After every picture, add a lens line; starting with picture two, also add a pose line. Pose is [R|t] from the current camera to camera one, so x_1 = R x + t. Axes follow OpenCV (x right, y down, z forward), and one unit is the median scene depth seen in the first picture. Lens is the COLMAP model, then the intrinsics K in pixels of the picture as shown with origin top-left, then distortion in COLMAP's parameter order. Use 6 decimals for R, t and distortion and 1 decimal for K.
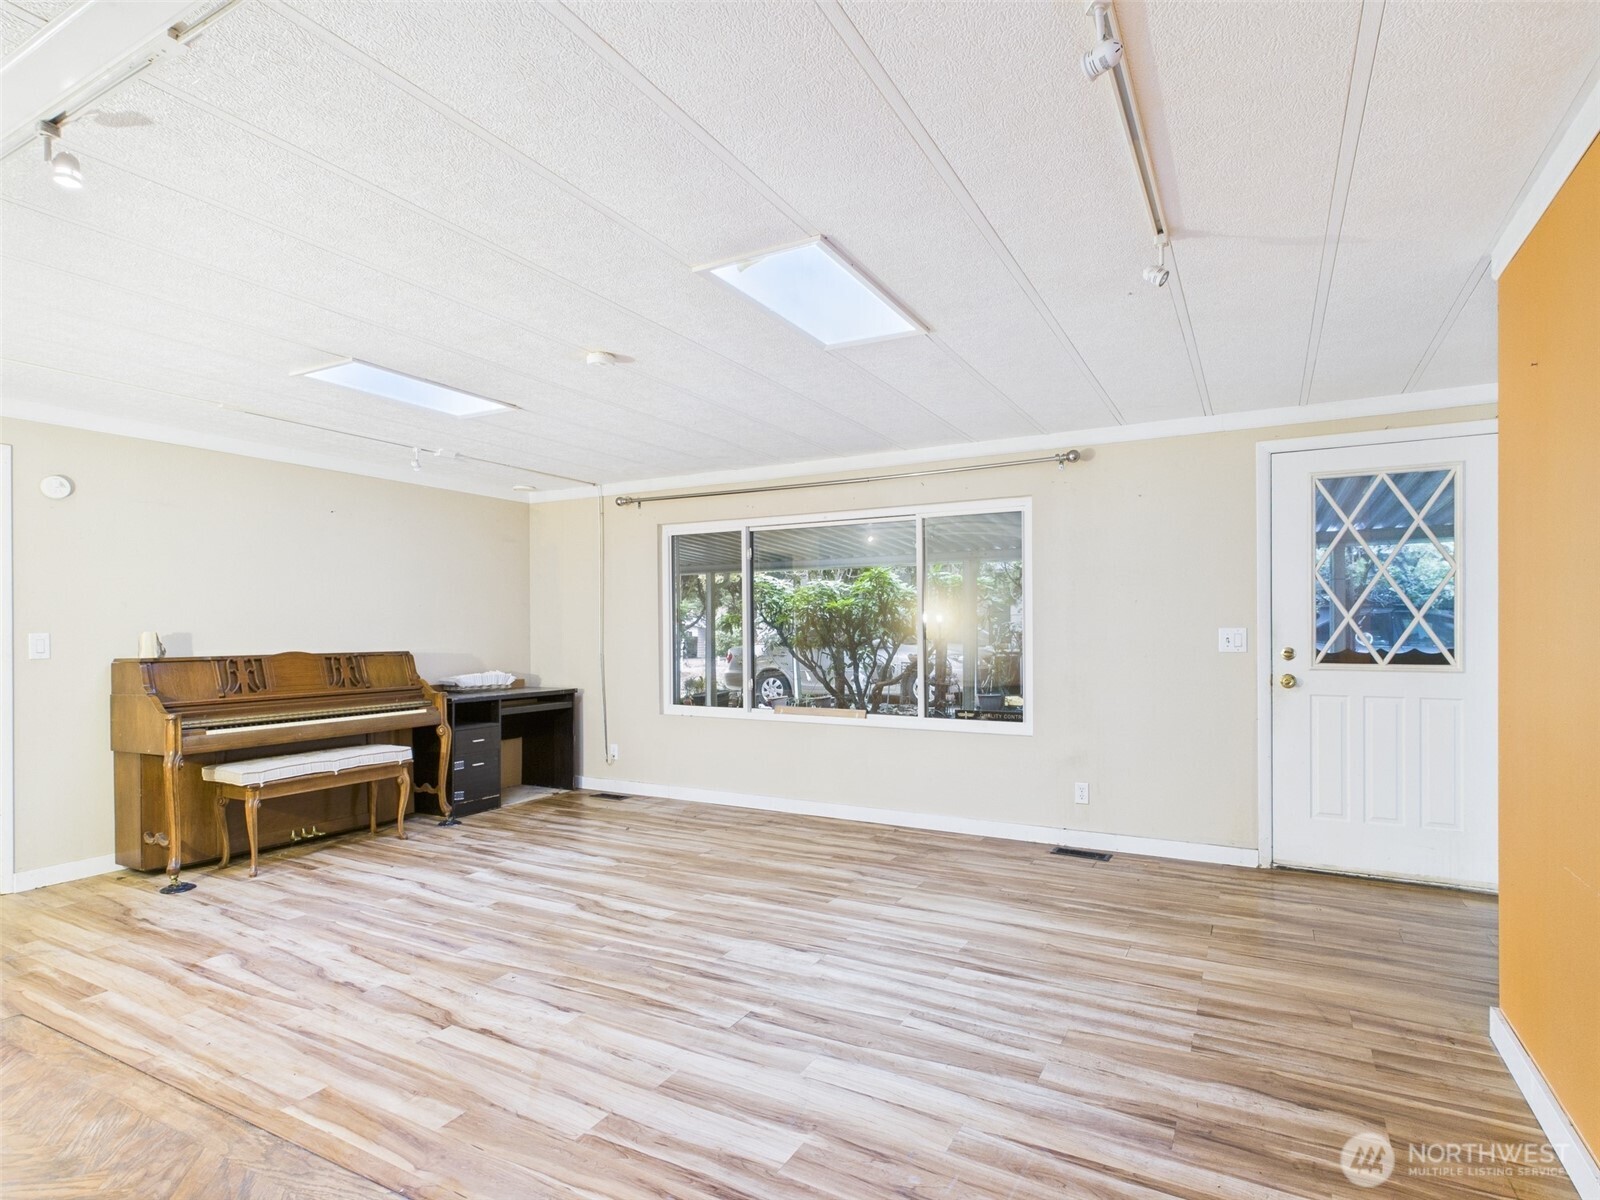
lens RADIAL K [[840.2, 0, 800.0], [0, 840.2, 611.7], [0, 0, 1]] dist [0.000051, 0.000498]
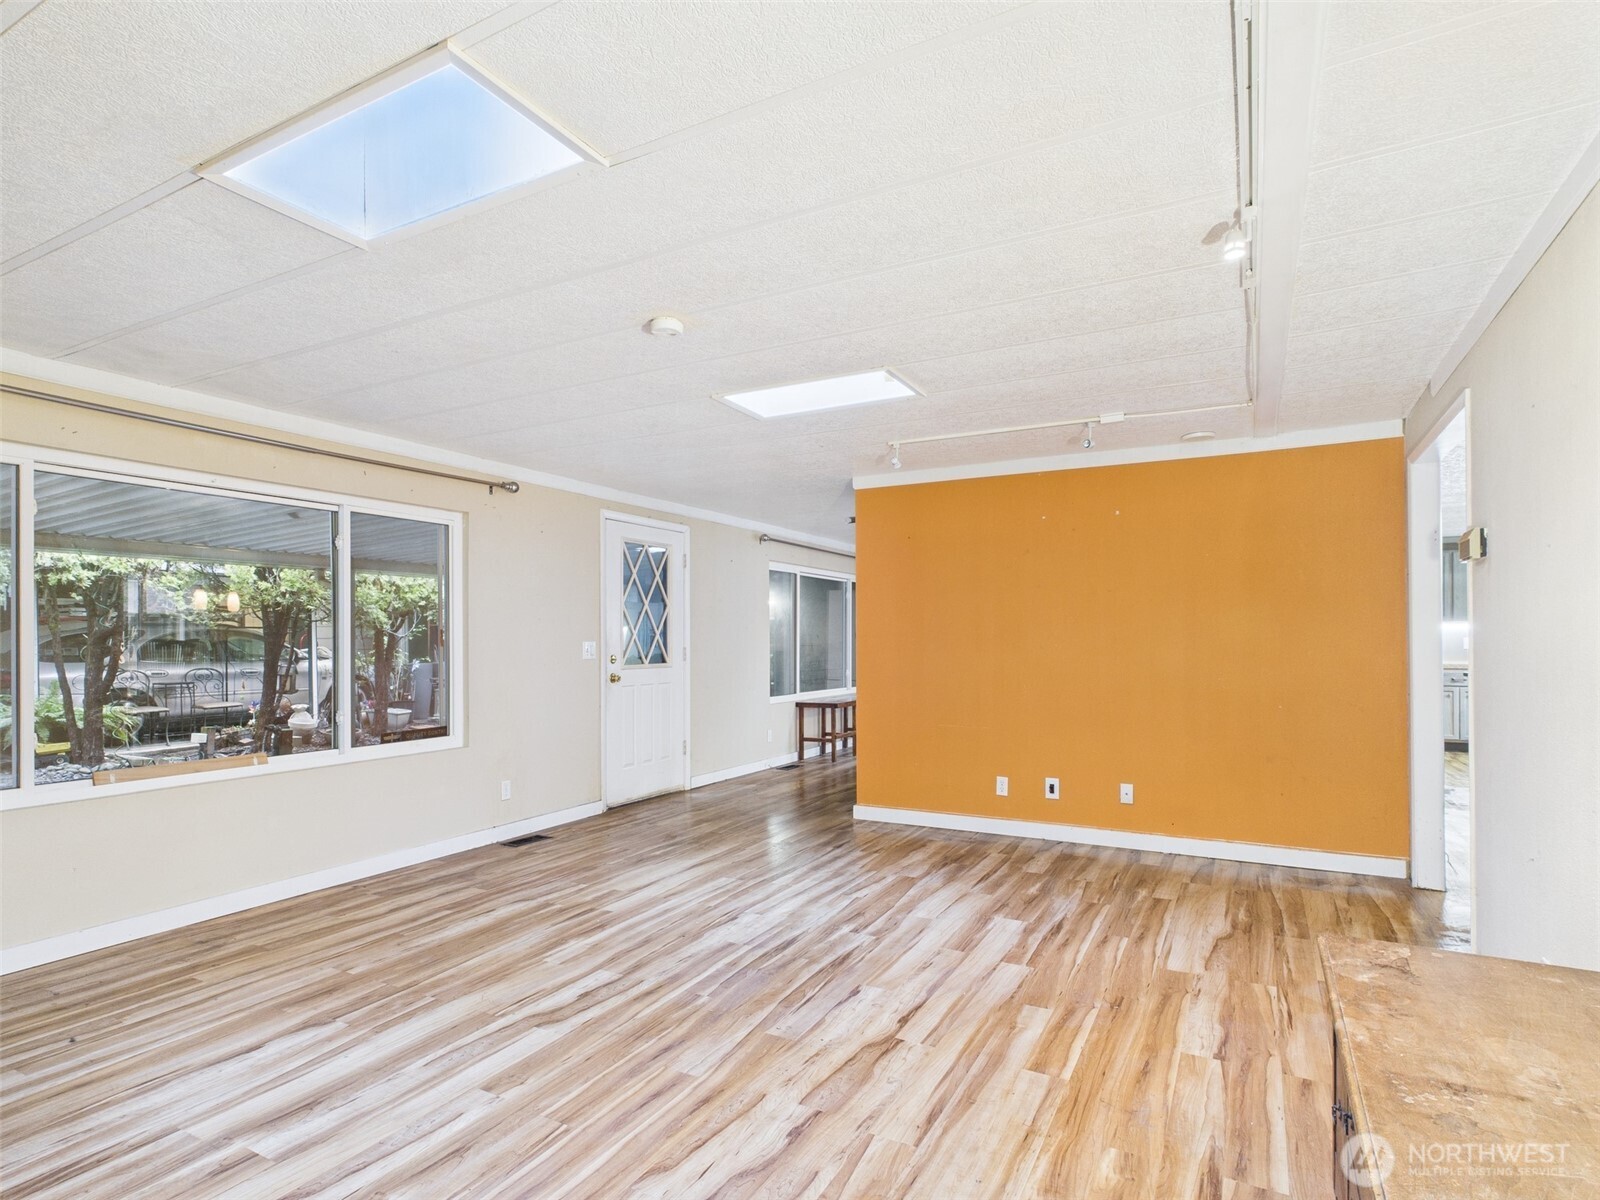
lens RADIAL K [[840.2, 0, 800.0], [0, 840.2, 611.7], [0, 0, 1]] dist [0.000051, 0.000498]
pose [[-0.009365, 0.037359, 0.999258, -0.991079], [-0.013395, 0.999207, -0.037483, 0.020879], [-0.999866, -0.013736, -0.008857, 0.787015]]
